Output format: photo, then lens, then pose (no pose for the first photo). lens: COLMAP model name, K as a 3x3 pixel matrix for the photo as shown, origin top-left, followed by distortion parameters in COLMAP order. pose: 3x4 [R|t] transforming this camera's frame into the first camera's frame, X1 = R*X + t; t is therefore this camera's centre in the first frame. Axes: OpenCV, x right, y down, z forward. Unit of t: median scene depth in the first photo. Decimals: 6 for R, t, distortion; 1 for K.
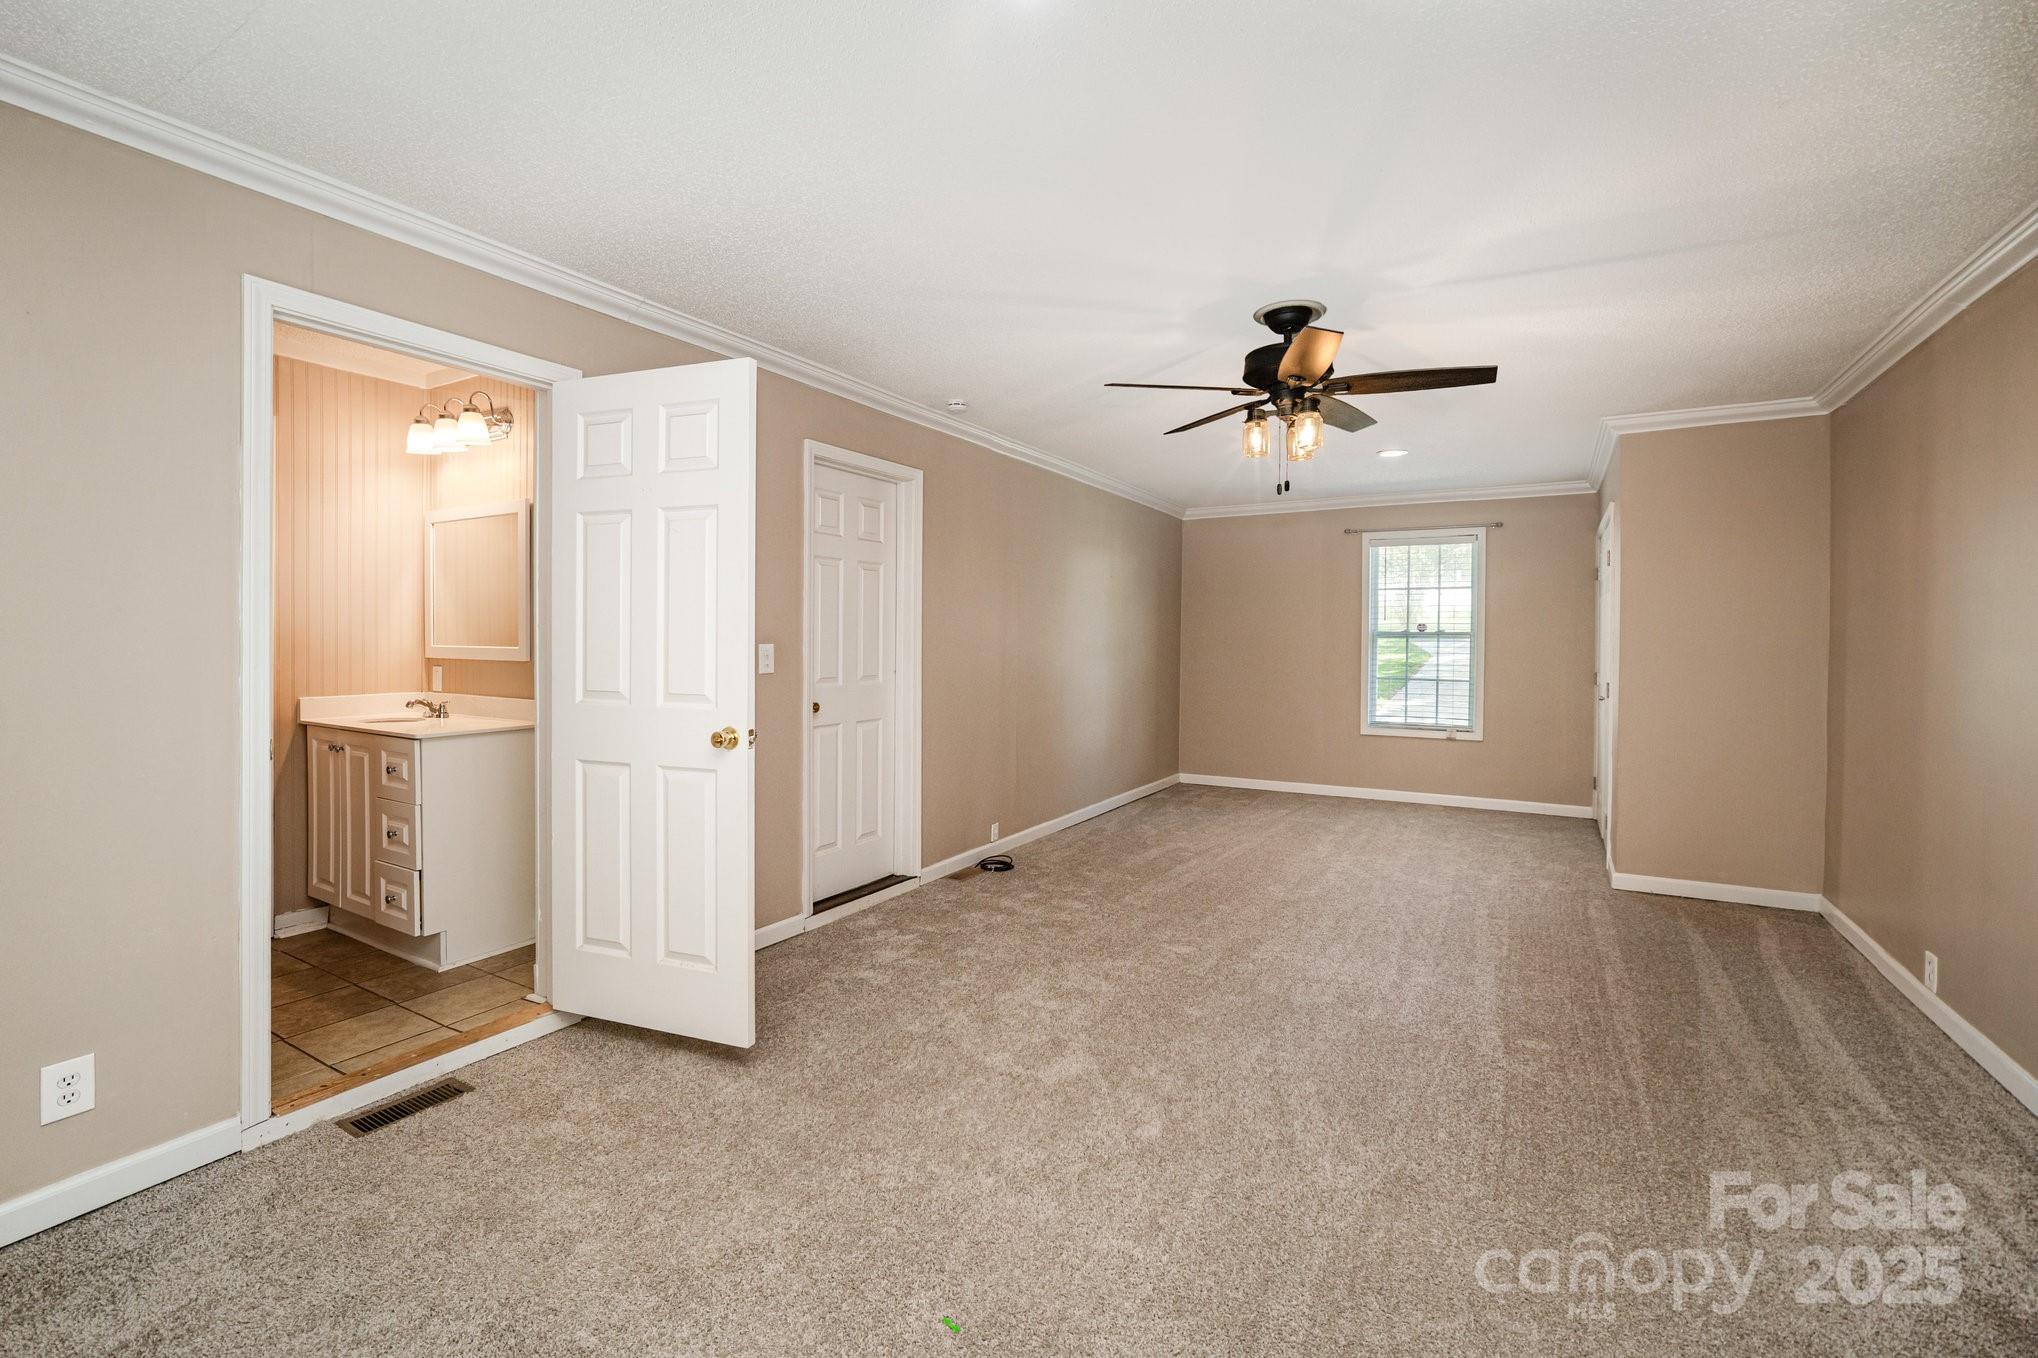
lens RADIAL K [[888.2, 0, 1017.8], [0, 888.2, 628.4], [0, 0, 1]] dist [-0.017786, 0.000370]
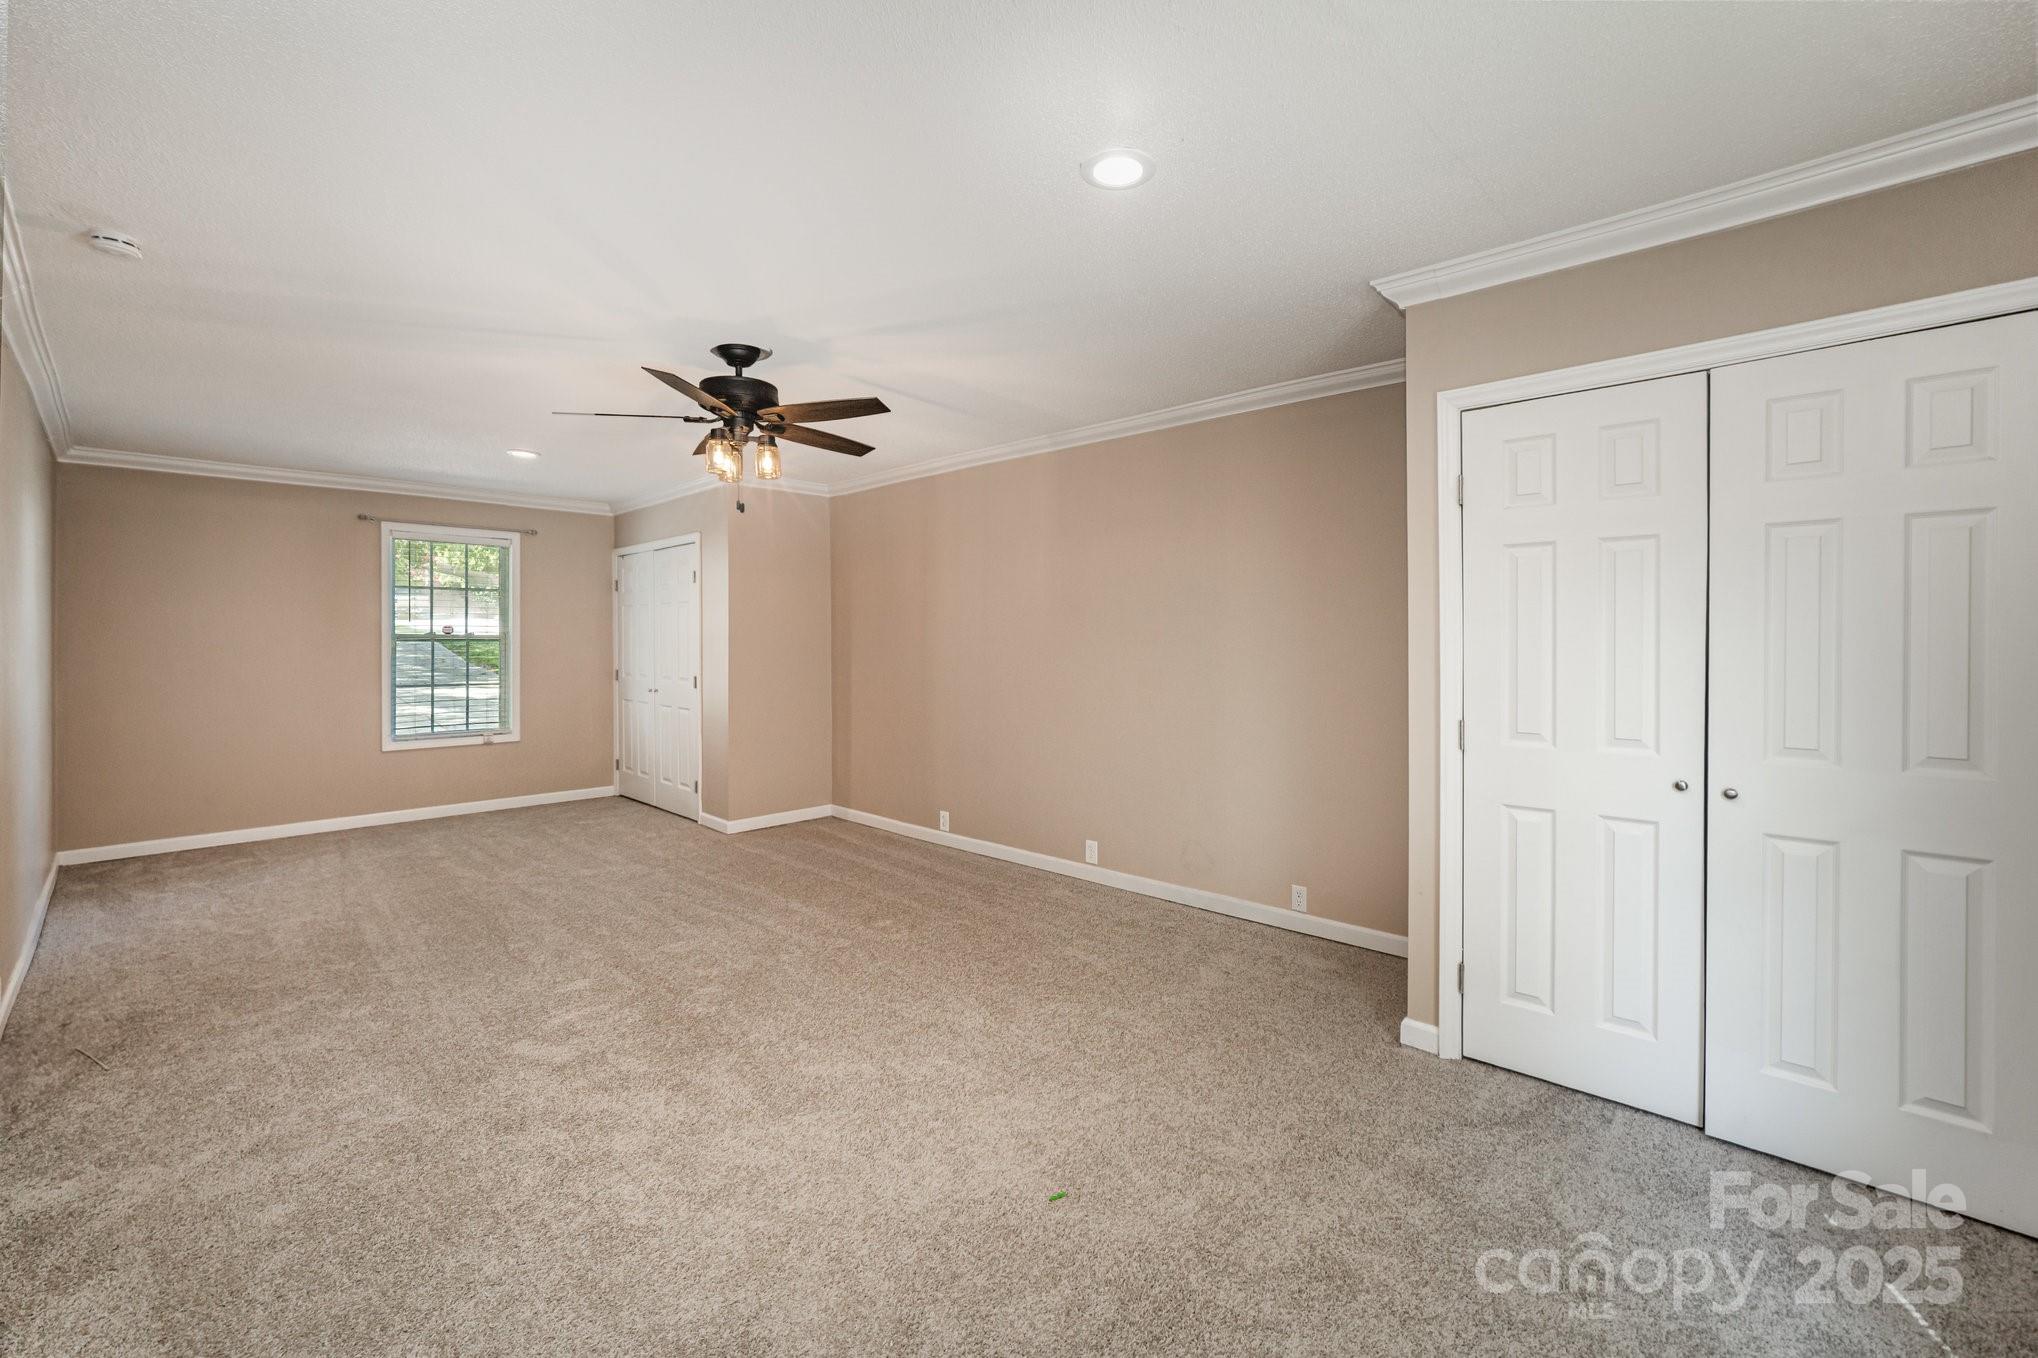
lens RADIAL K [[888.2, 0, 1017.8], [0, 888.2, 628.4], [0, 0, 1]] dist [-0.017786, 0.000370]
pose [[0.217940, 0.004924, 0.975950, -0.544829], [-0.005479, 0.999978, -0.003822, -0.004256], [-0.975947, -0.004514, 0.217962, 0.327420]]
